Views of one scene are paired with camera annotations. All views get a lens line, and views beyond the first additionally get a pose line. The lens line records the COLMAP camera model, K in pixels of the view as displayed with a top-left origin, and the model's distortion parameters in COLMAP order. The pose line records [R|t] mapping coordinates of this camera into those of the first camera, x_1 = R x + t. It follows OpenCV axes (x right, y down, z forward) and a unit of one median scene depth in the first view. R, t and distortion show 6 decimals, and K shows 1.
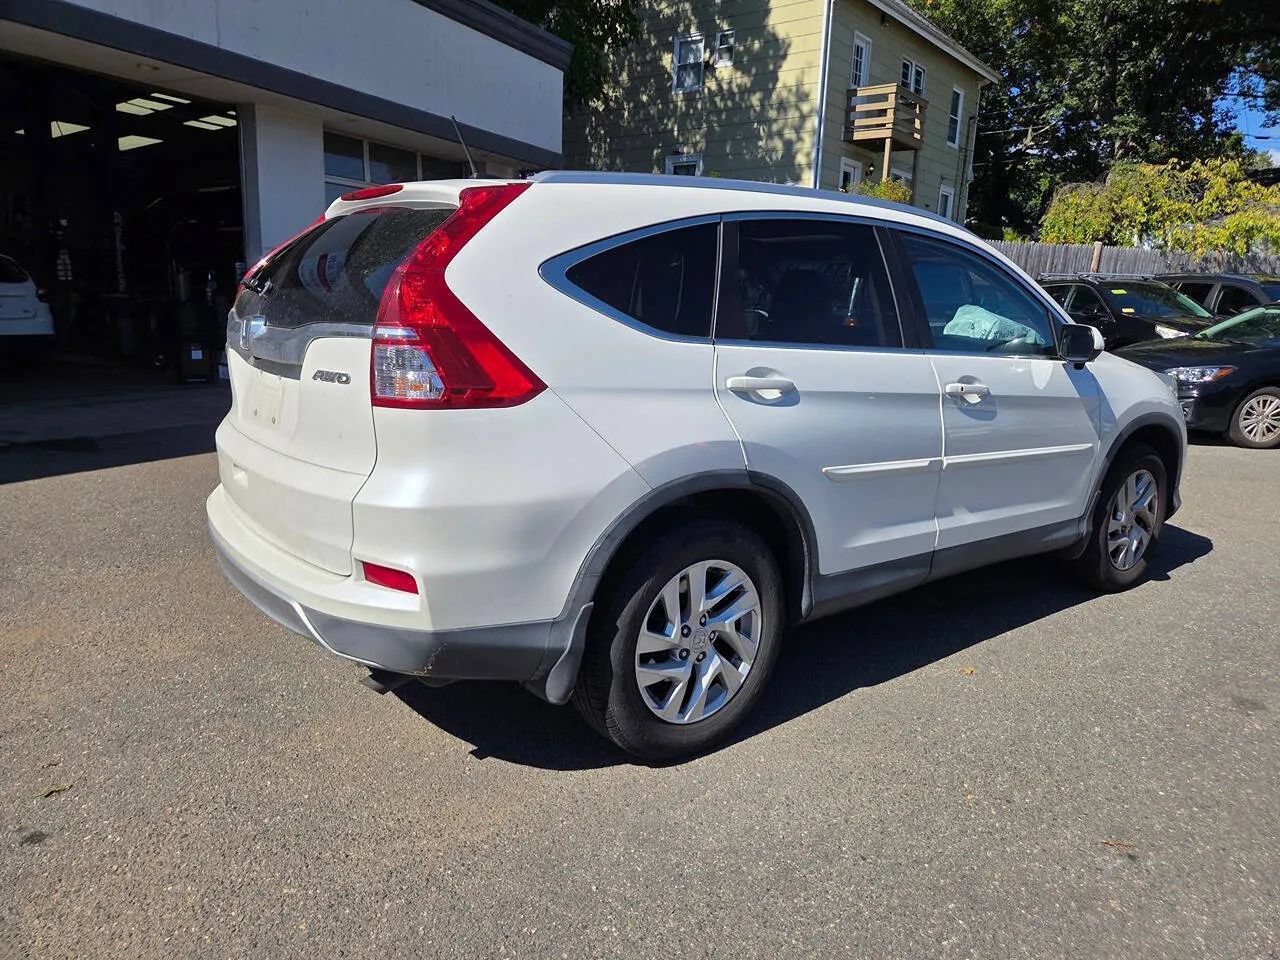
lens RADIAL K [[878.7, 0, 635.6], [0, 878.7, 477.5], [0, 0, 1]] dist [0.065626, -0.047655]
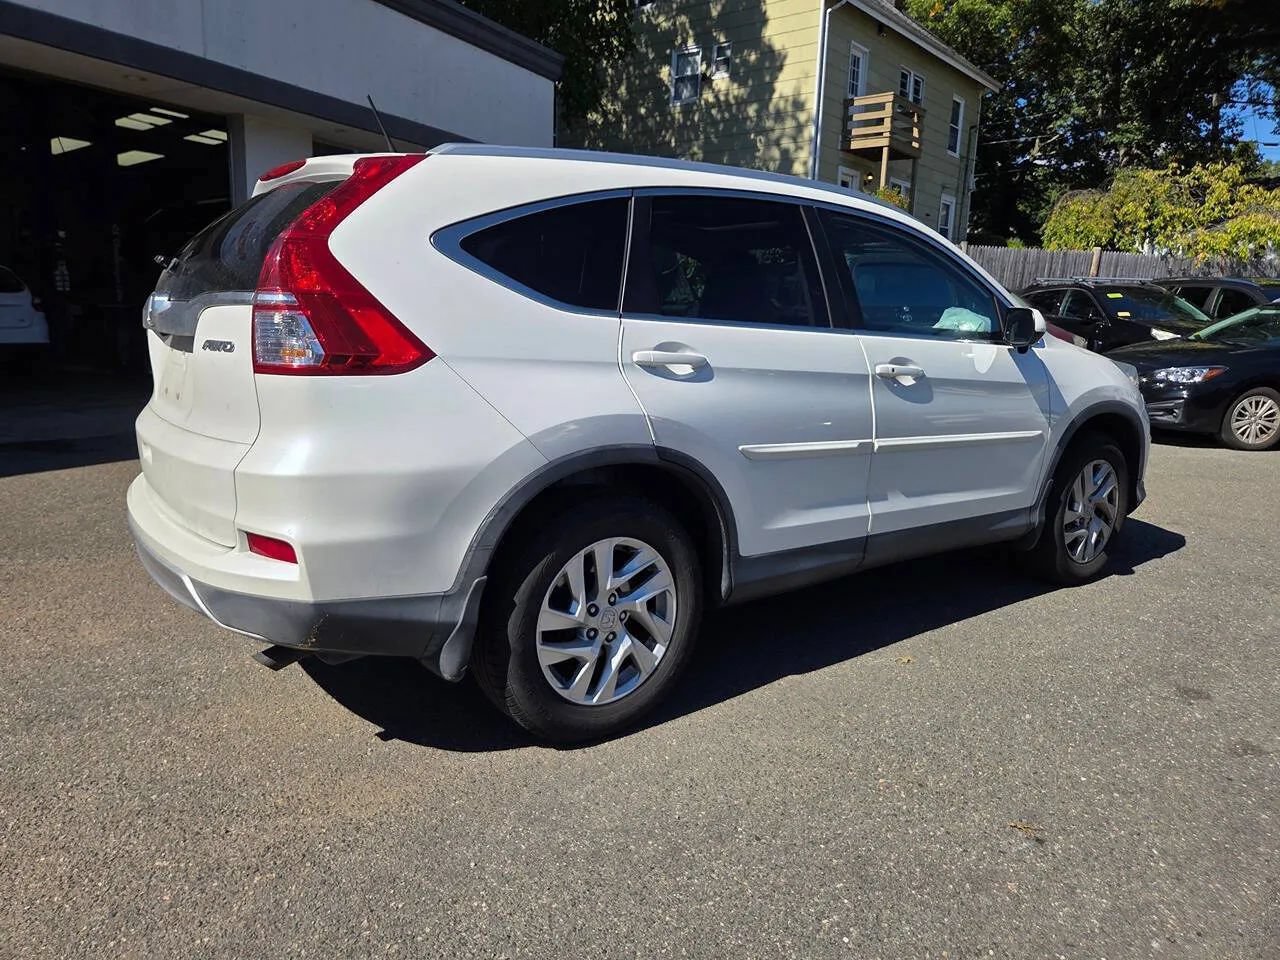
lens RADIAL K [[878.7, 0, 622.7], [0, 878.7, 475.1], [0, 0, 1]] dist [0.065626, -0.047655]
pose [[0.999634, -0.001139, -0.027020, 0.084822], [0.000605, 0.999804, -0.019773, 0.031854], [0.027037, 0.019750, 0.999439, 0.012935]]
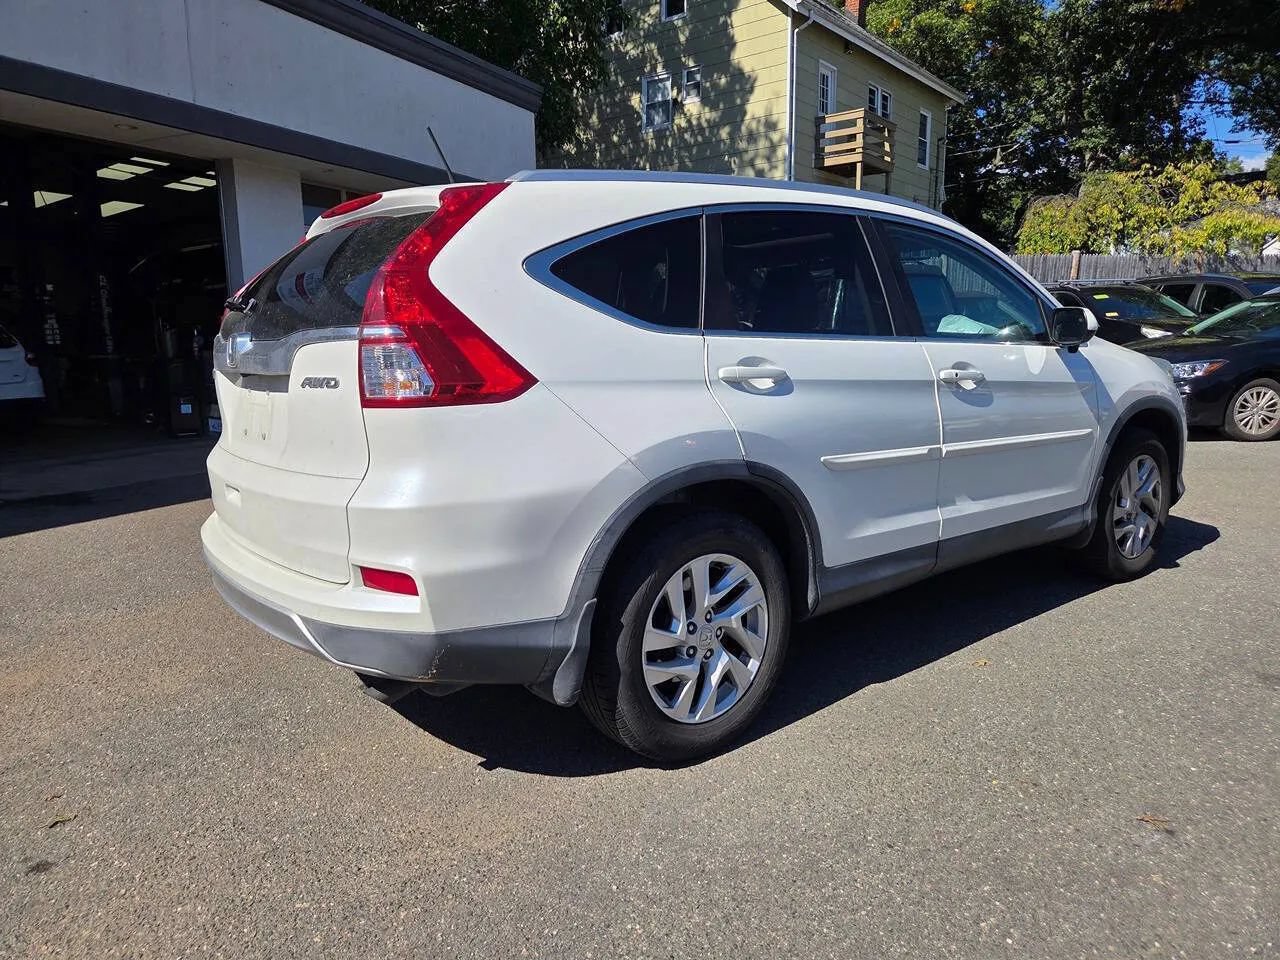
lens RADIAL K [[878.7, 0, 614.8], [0, 878.7, 490.0], [0, 0, 1]] dist [0.065626, -0.047655]
pose [[0.998434, -0.054827, -0.011095, -0.006766], [0.054441, 0.997987, -0.032543, 0.035620], [0.012857, 0.031888, 0.999409, 0.010951]]
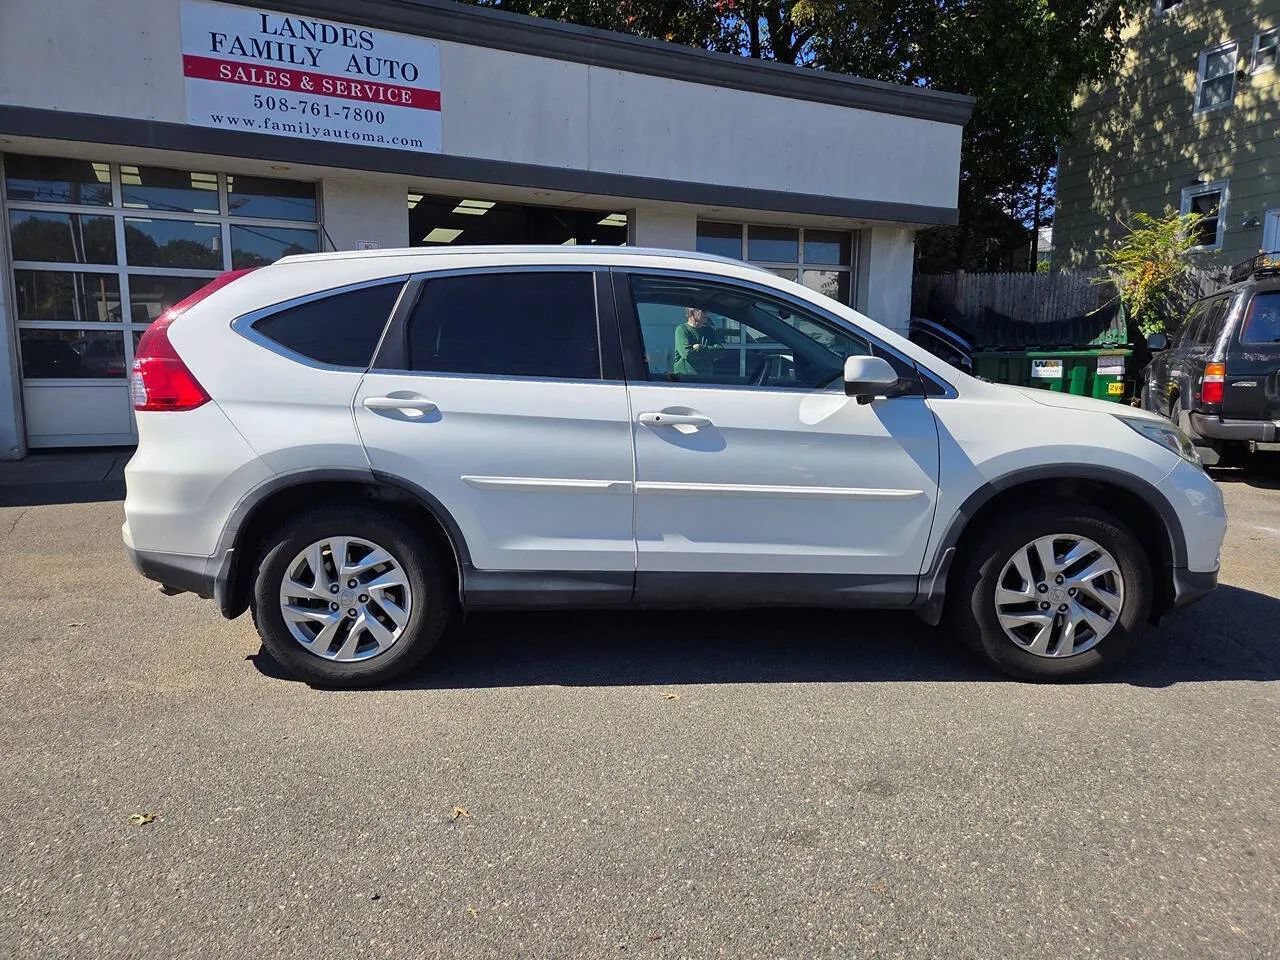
lens RADIAL K [[878.7, 0, 636.3], [0, 878.7, 489.4], [0, 0, 1]] dist [0.065626, -0.047655]
pose [[0.798569, 0.060043, -0.598900, 0.875398], [-0.098569, 0.994625, -0.031714, 0.017384], [0.593777, 0.084359, 0.800195, 0.141669]]
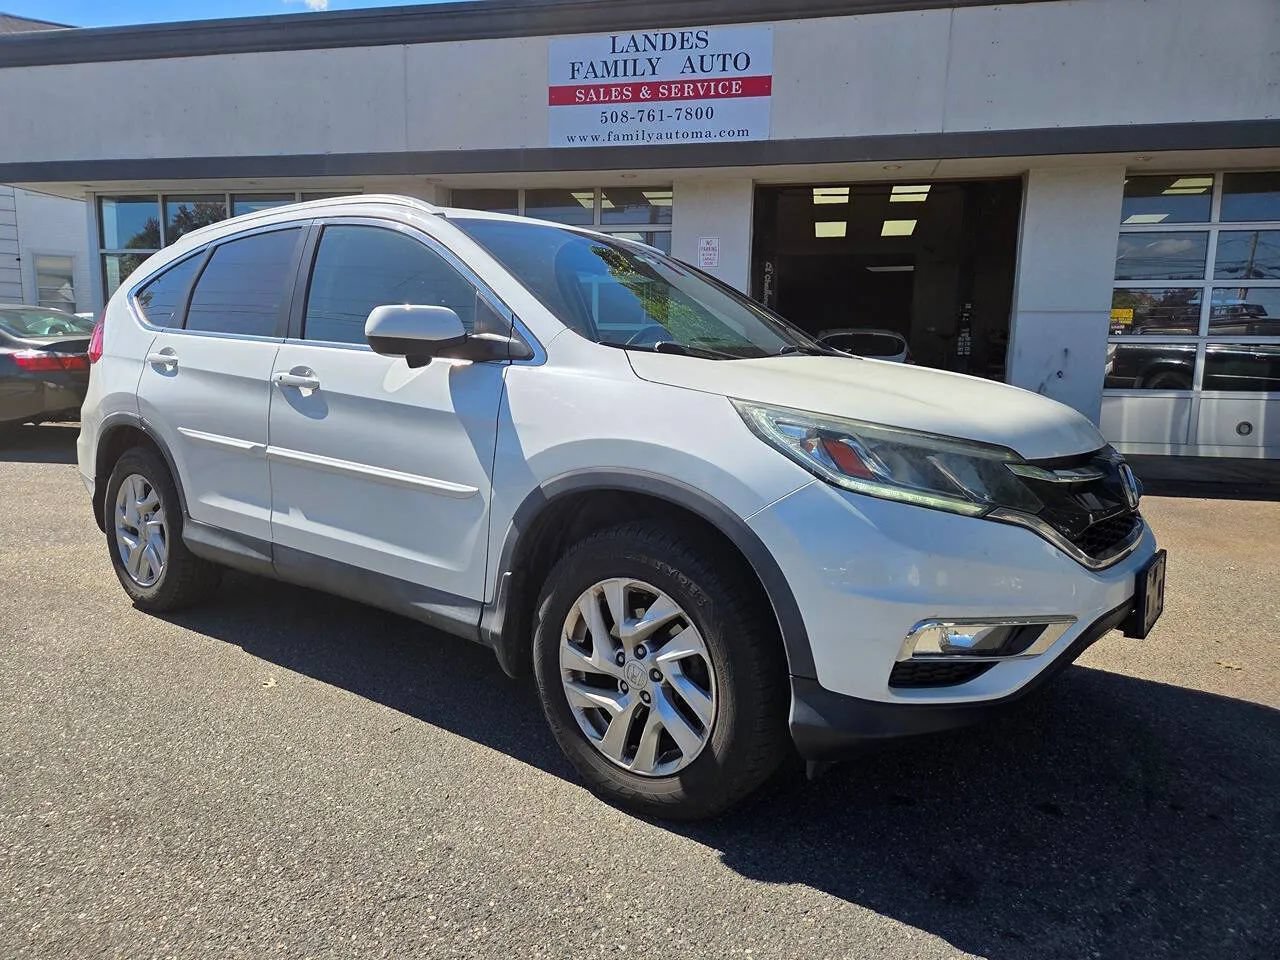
lens RADIAL K [[878.7, 0, 612.6], [0, 878.7, 473.4], [0, 0, 1]] dist [0.065626, -0.047655]
pose [[0.227884, 0.099588, -0.968582, 1.249879], [-0.208174, 0.976738, 0.051448, -0.110630], [0.951174, 0.189910, 0.243315, 1.011068]]
